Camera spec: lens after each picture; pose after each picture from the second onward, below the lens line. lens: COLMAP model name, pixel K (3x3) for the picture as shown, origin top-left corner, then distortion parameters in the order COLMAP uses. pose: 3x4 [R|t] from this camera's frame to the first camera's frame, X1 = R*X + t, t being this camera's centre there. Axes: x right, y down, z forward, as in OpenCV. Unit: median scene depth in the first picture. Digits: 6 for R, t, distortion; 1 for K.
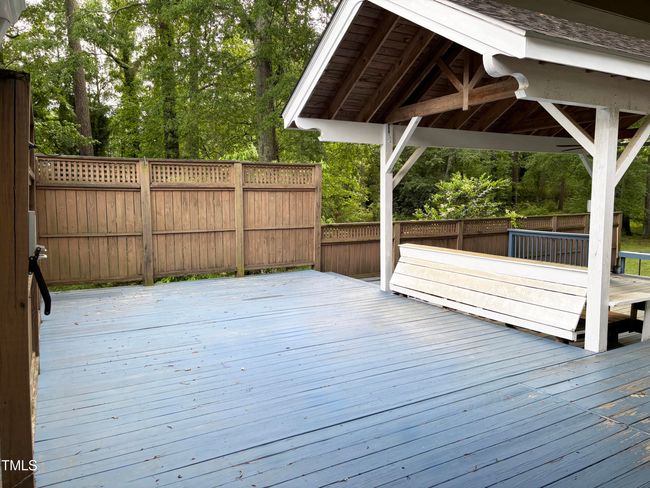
lens RADIAL K [[495.1, 0, 325.6], [0, 495.1, 243.4], [0, 0, 1]] dist [0.051050, -0.043899]
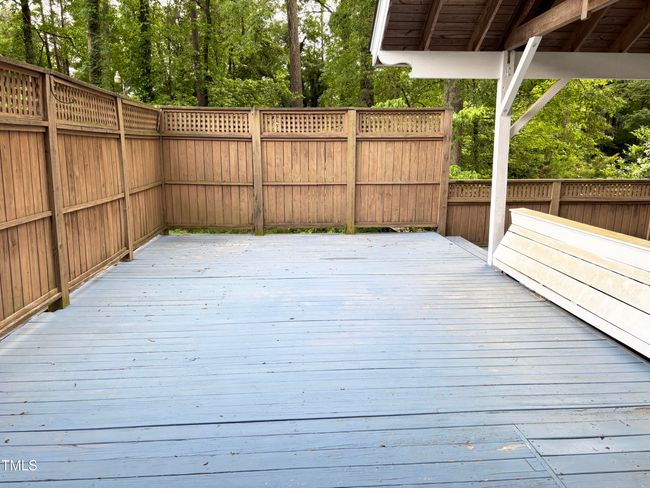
lens RADIAL K [[495.1, 0, 324.4], [0, 495.1, 245.3], [0, 0, 1]] dist [0.051050, -0.043899]
pose [[0.901379, 0.088602, -0.423871, 0.208078], [-0.047195, 0.993114, 0.107228, -0.010667], [0.430452, -0.076648, 0.899353, 0.146230]]
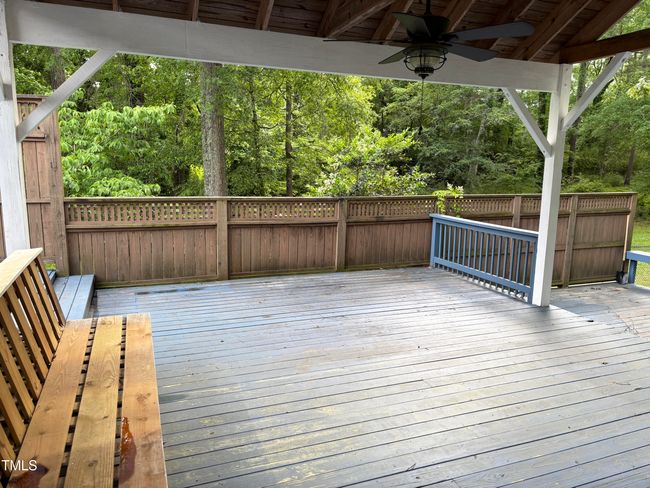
lens RADIAL K [[495.1, 0, 327.8], [0, 495.1, 246.2], [0, 0, 1]] dist [0.051050, -0.043899]
pose [[0.992479, 0.046381, -0.113292, 0.468174], [-0.038026, 0.996471, 0.074826, -0.046483], [0.116363, -0.069955, 0.990740, 0.507527]]
